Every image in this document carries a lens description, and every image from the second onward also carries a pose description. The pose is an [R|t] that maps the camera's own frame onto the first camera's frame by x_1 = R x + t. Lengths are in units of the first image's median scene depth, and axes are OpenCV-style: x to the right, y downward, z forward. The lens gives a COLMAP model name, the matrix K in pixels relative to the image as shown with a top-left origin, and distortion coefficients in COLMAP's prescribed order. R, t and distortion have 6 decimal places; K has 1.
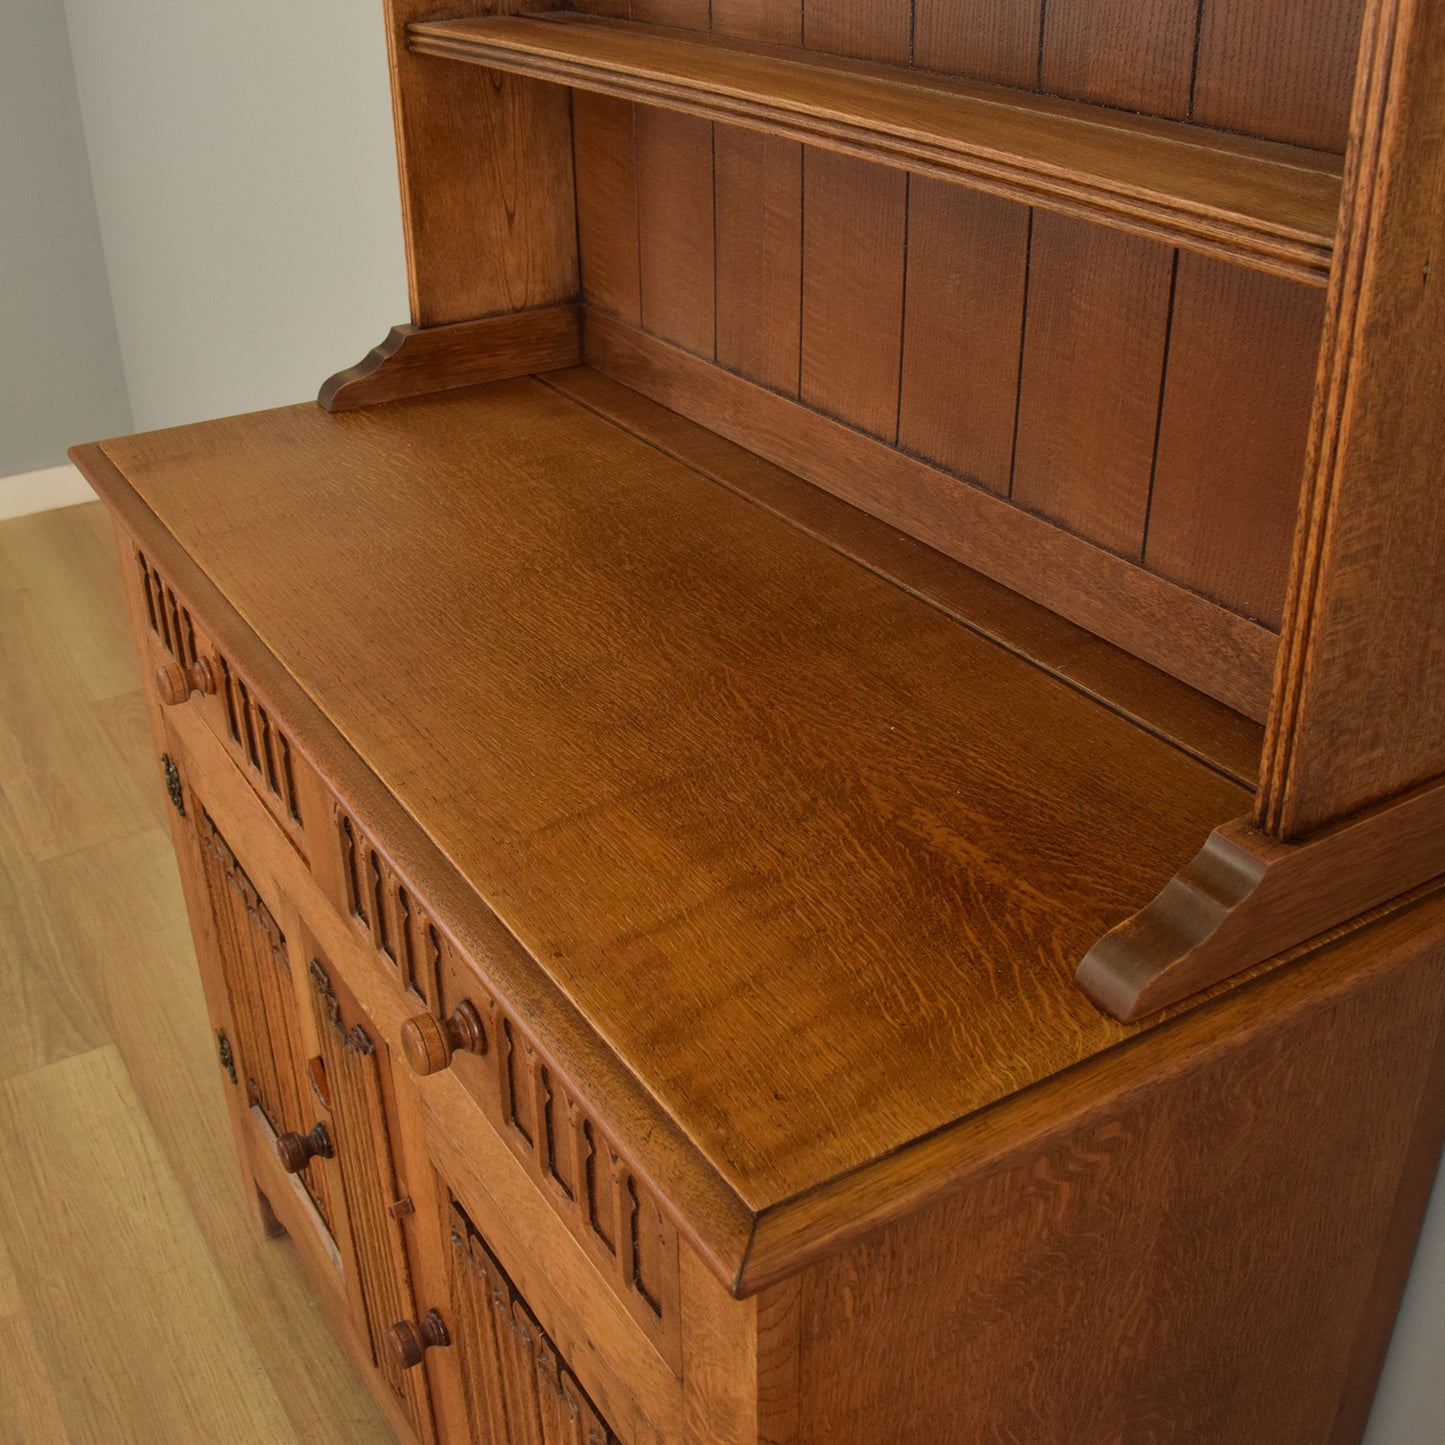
lens RADIAL K [[1687.1, 0, 722.5], [0, 1687.1, 722.5], [0, 0, 1]] dist [-0.109395, 0.024935]
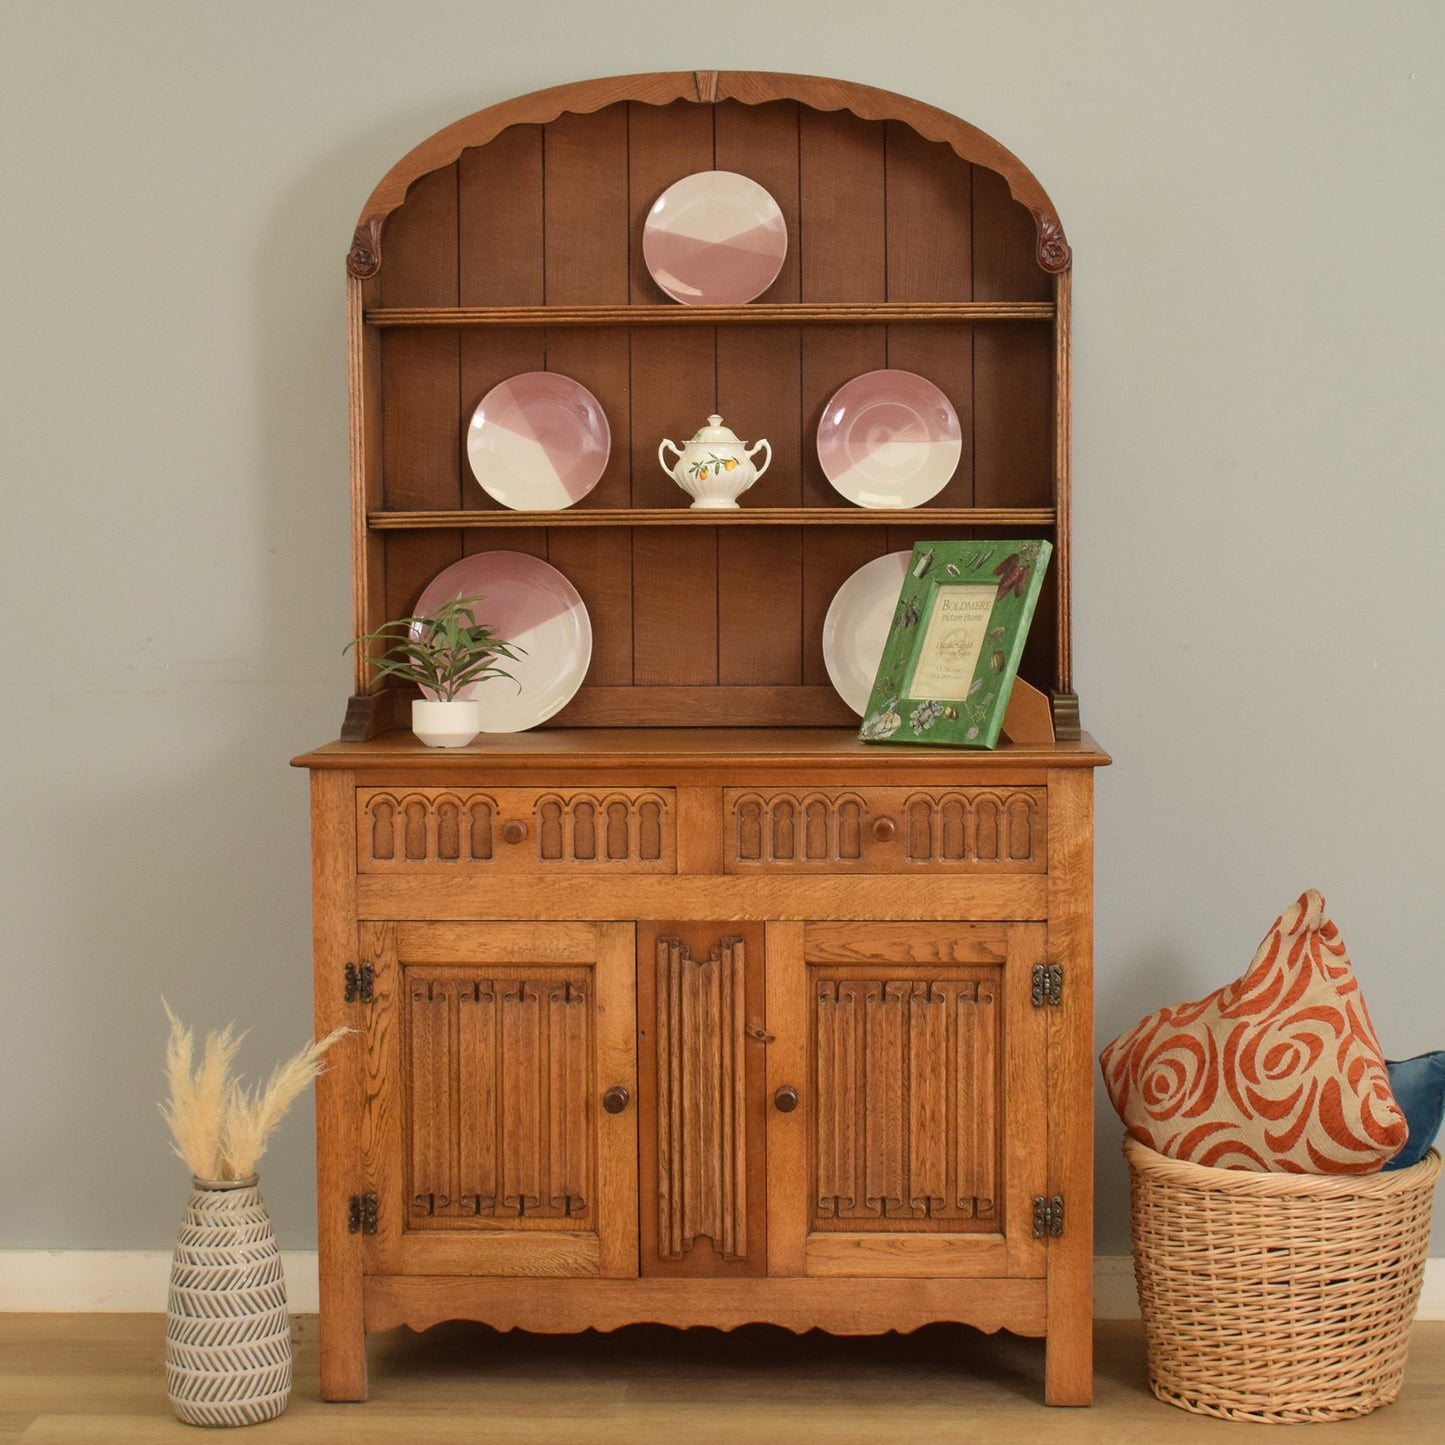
lens RADIAL K [[3261.6, 0, 721.8], [0, 3261.6, 700.6], [0, 0, 1]] dist [-0.042461, -0.350344]
pose [[0.567576, -0.045766, 0.822048, -3.098504], [0.395975, 0.890567, -0.223817, 0.727856], [-0.721846, 0.452544, 0.523587, -1.058070]]
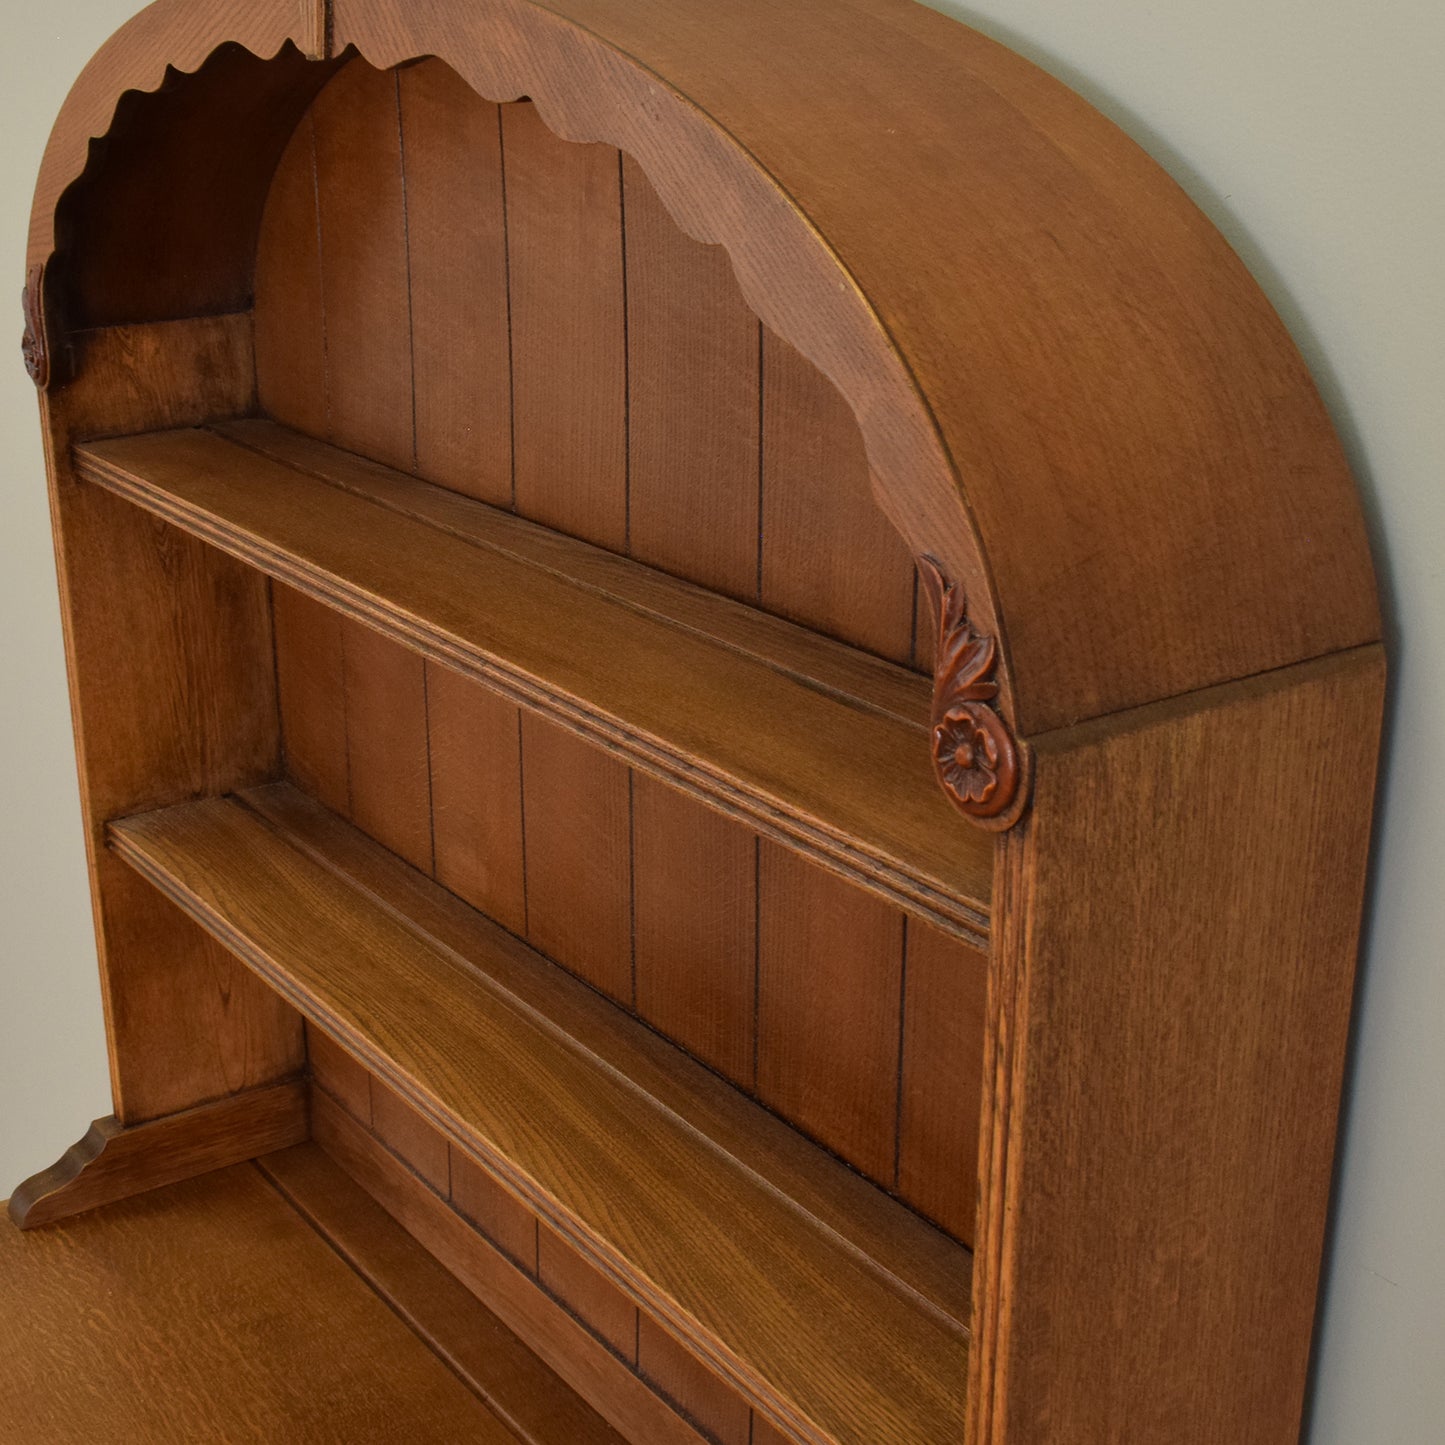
lens RADIAL K [[2207.1, 0, 619.1], [0, 2207.1, 724.8], [0, 0, 1]] dist [-0.123550, -0.000867]
pose [[0.999555, -0.012478, 0.027112, 0.064731], [0.016600, 0.987371, -0.157553, -0.316149], [-0.024803, 0.157932, 0.987138, -0.226464]]
